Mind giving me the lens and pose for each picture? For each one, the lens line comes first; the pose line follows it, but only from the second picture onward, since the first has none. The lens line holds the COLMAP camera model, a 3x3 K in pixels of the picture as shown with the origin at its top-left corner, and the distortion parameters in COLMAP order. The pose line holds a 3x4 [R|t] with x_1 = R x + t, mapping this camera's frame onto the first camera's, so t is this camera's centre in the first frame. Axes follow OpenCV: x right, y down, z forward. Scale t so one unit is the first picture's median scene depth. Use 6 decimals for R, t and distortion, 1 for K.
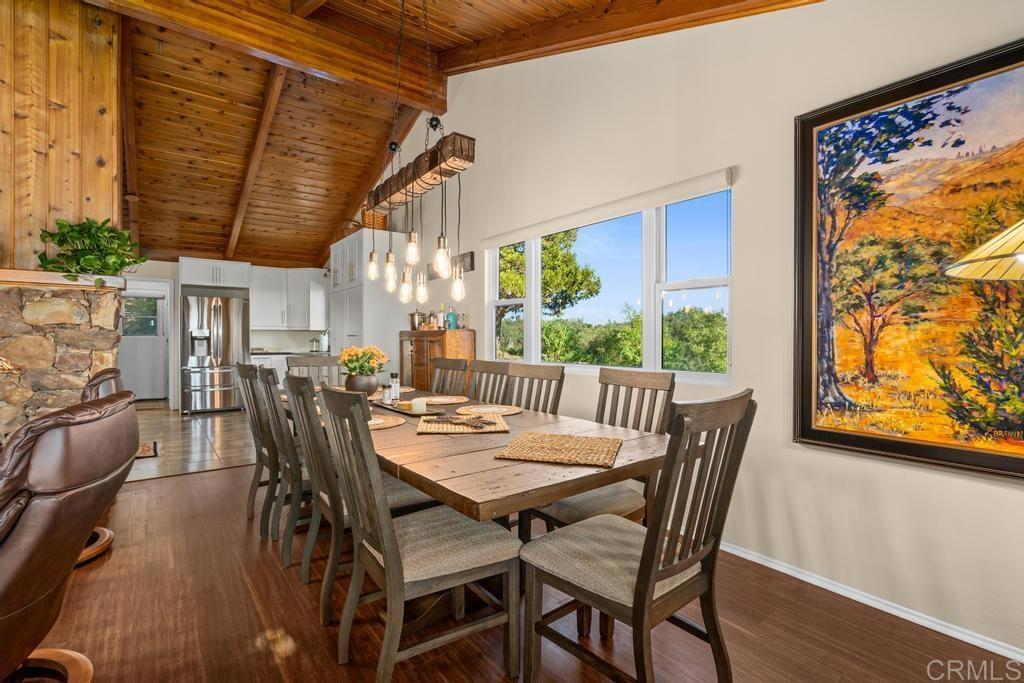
lens RADIAL K [[472.3, 0, 512.0], [0, 472.3, 341.5], [0, 0, 1]] dist [-0.003122, -0.000370]
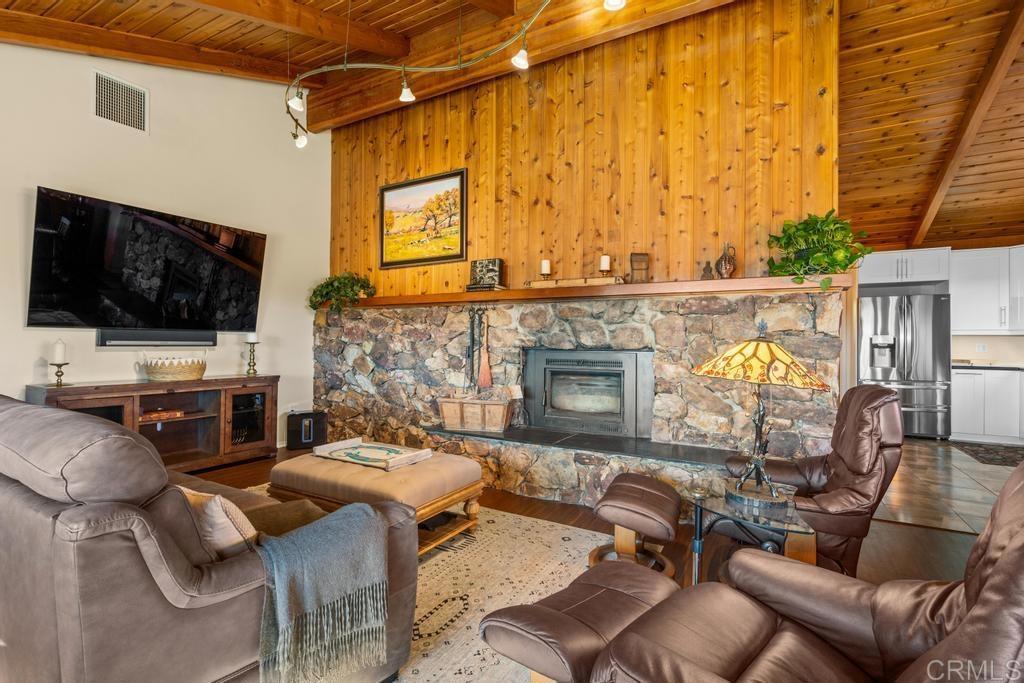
lens RADIAL K [[472.3, 0, 512.0], [0, 472.3, 341.5], [0, 0, 1]] dist [-0.003122, -0.000370]
pose [[0.405157, -0.002855, -0.914243, -0.305539], [-0.011032, 0.999907, -0.008012, -0.001624], [0.914181, 0.013332, 0.405088, 0.107515]]
